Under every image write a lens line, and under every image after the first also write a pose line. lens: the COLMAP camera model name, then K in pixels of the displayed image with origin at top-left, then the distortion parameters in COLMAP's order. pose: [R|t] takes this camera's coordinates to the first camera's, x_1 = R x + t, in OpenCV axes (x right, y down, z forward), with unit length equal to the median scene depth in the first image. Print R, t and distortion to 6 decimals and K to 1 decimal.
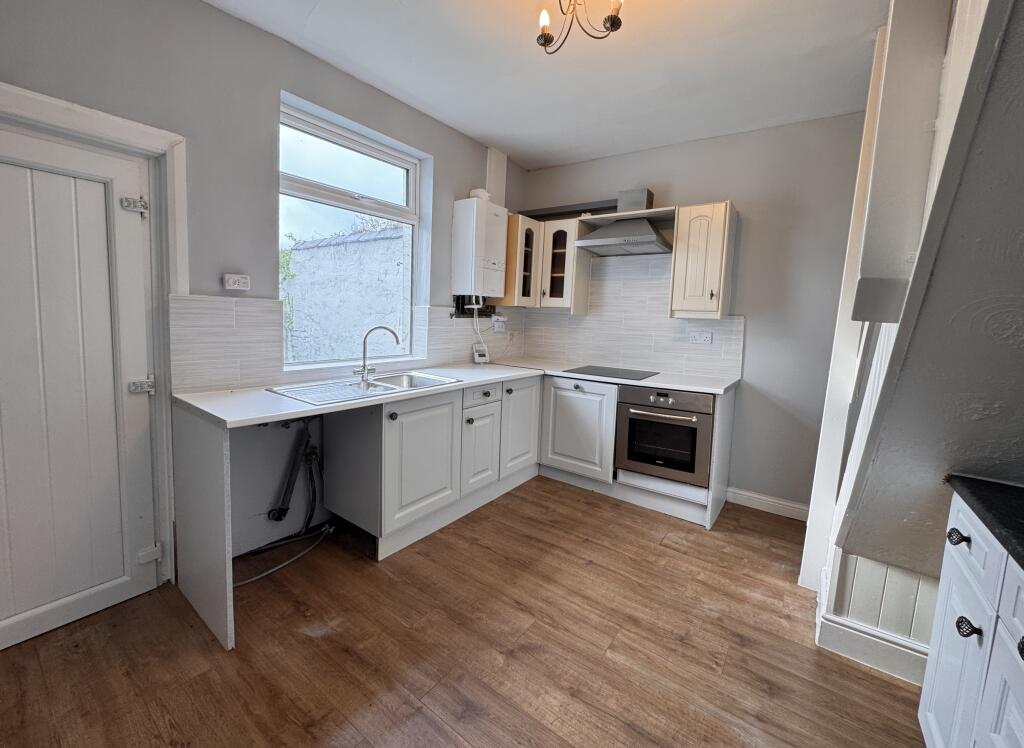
lens RADIAL K [[417.3, 0, 499.6], [0, 417.3, 353.8], [0, 0, 1]] dist [-0.000728, -0.000241]
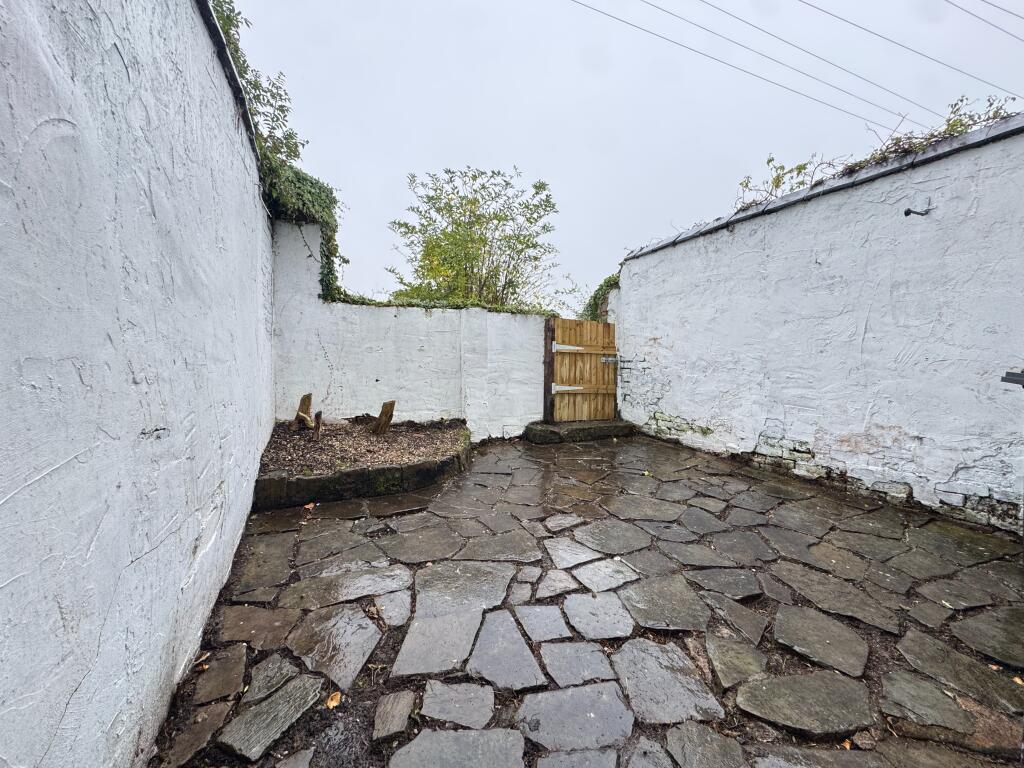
lens RADIAL K [[417.3, 0, 510.8], [0, 417.3, 382.0], [0, 0, 1]] dist [-0.000728, -0.000241]
pose [[0.874039, -0.008601, -0.485779, -0.688113], [-0.019025, 0.998471, -0.051909, 0.066907], [0.485482, 0.054613, 0.872539, 0.468405]]
